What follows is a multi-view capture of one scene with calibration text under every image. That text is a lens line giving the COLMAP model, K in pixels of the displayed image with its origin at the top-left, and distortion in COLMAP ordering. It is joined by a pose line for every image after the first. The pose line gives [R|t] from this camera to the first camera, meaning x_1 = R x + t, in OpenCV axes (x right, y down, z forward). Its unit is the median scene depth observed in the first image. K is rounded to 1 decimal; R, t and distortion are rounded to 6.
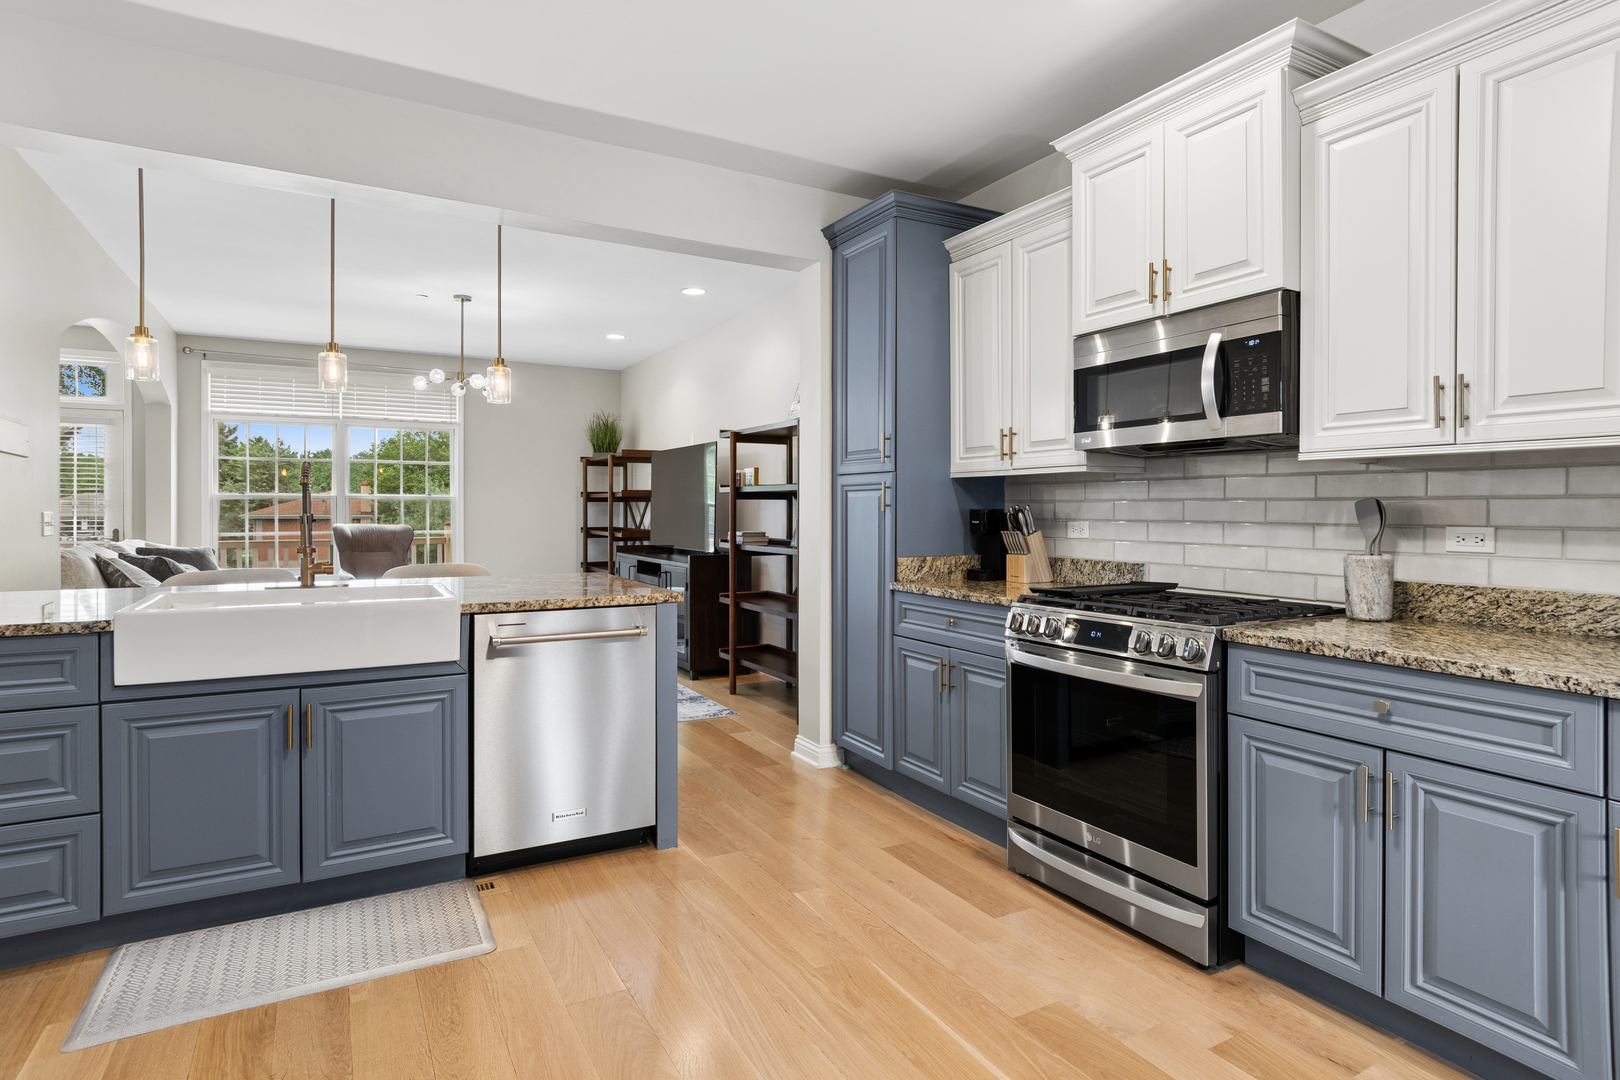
lens RADIAL K [[860.2, 0, 814.0], [0, 860.2, 520.6], [0, 0, 1]] dist [-0.000560, -0.001436]
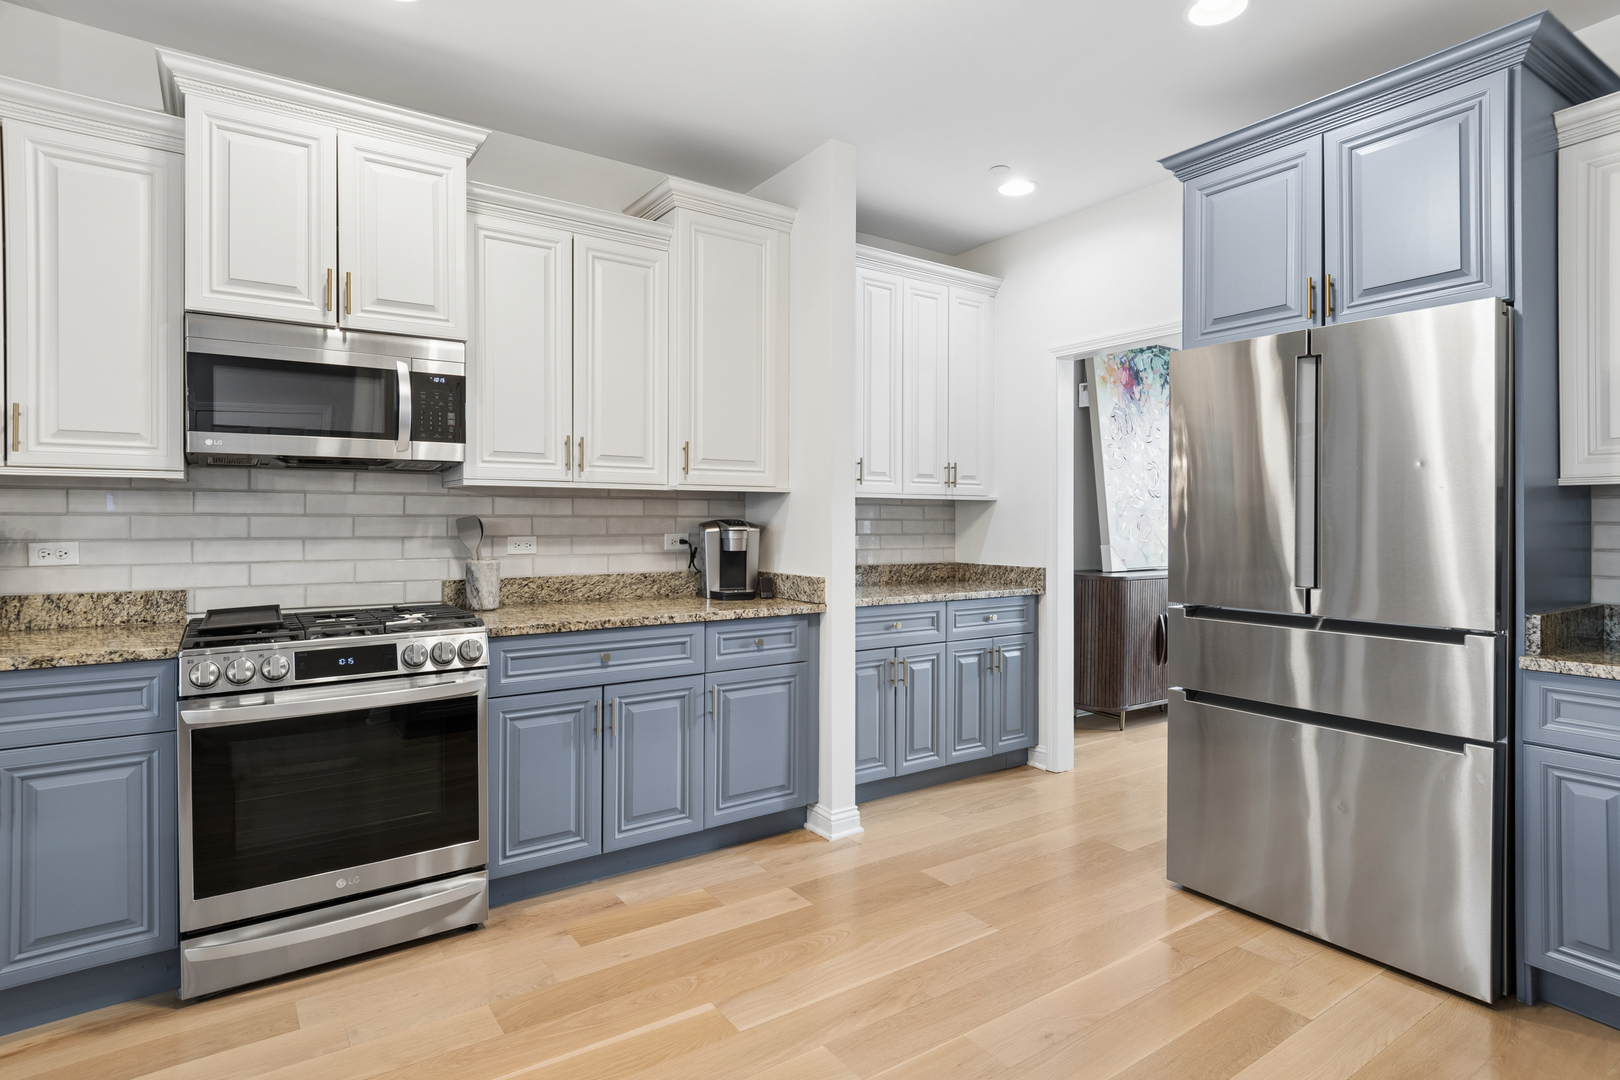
lens RADIAL K [[860.2, 0, 814.0], [0, 860.2, 520.6], [0, 0, 1]] dist [-0.000560, -0.001436]
pose [[-0.105741, -0.002388, 0.994391, -0.623005], [0.012256, 0.999918, 0.003705, -0.016103], [-0.994318, 0.012579, -0.105703, 0.570403]]
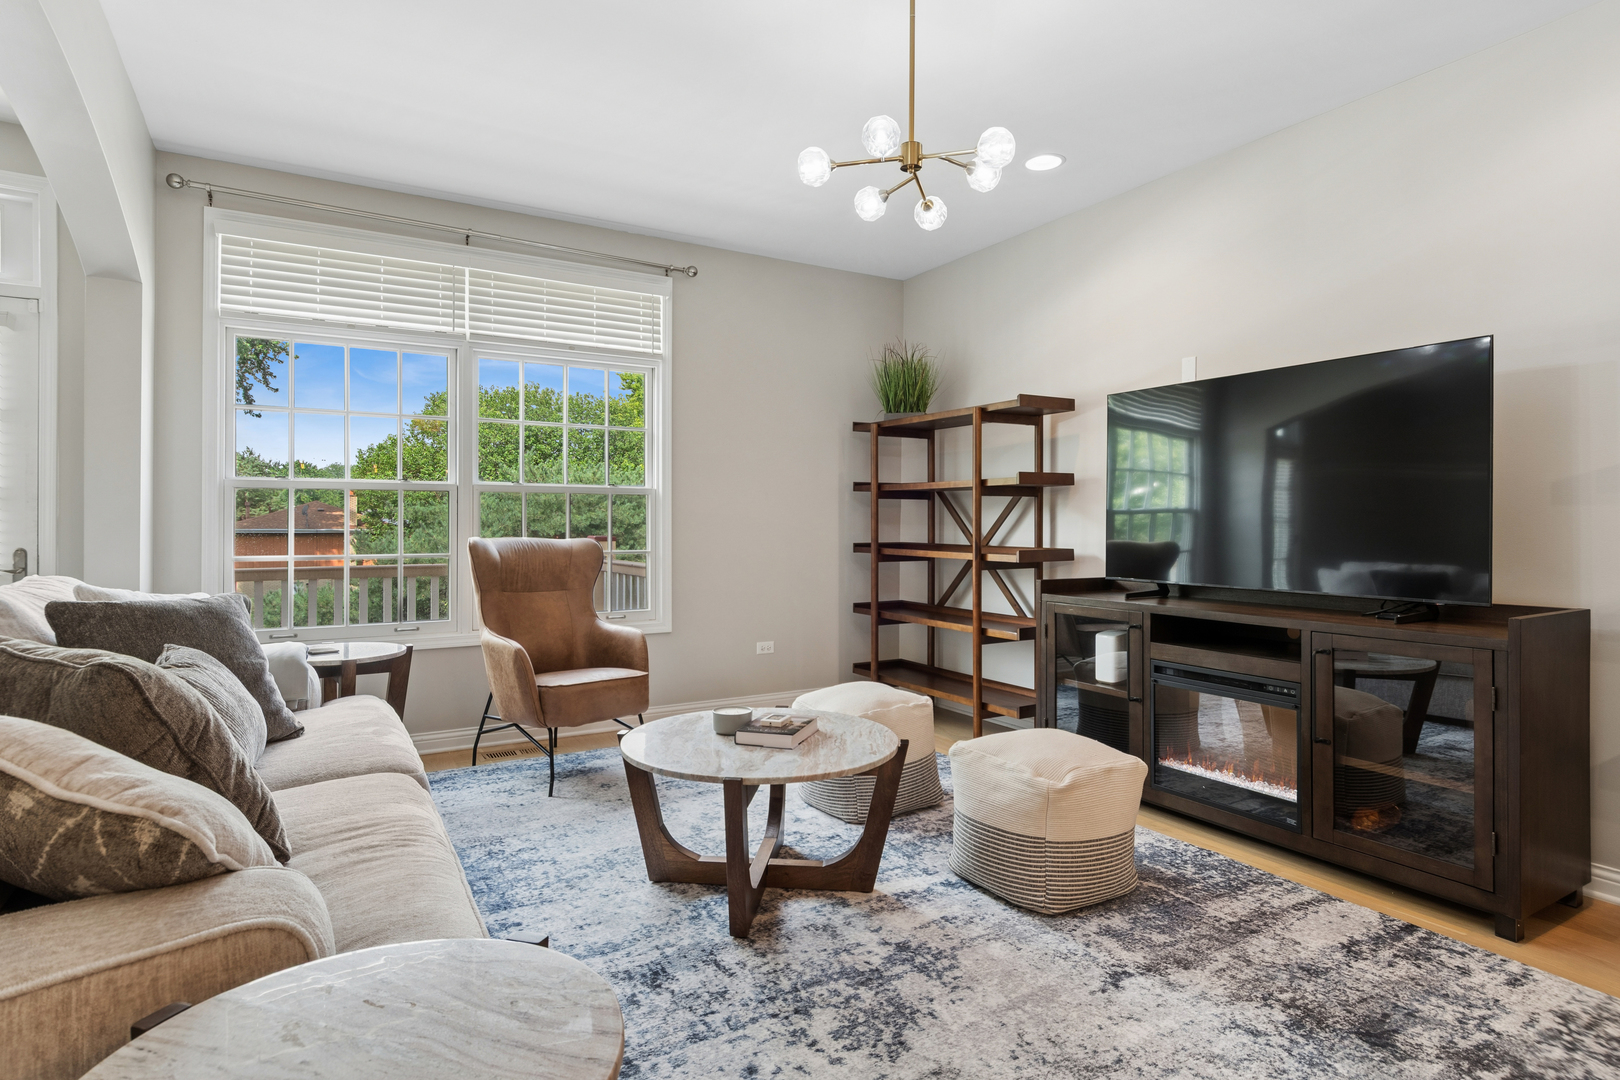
lens RADIAL K [[860.2, 0, 814.0], [0, 860.2, 520.6], [0, 0, 1]] dist [-0.000560, -0.001436]
pose [[0.999626, -0.000726, 0.027334, -1.079606], [0.001105, 0.999903, -0.013867, 0.003132], [-0.027322, 0.013892, 0.999530, 1.433125]]
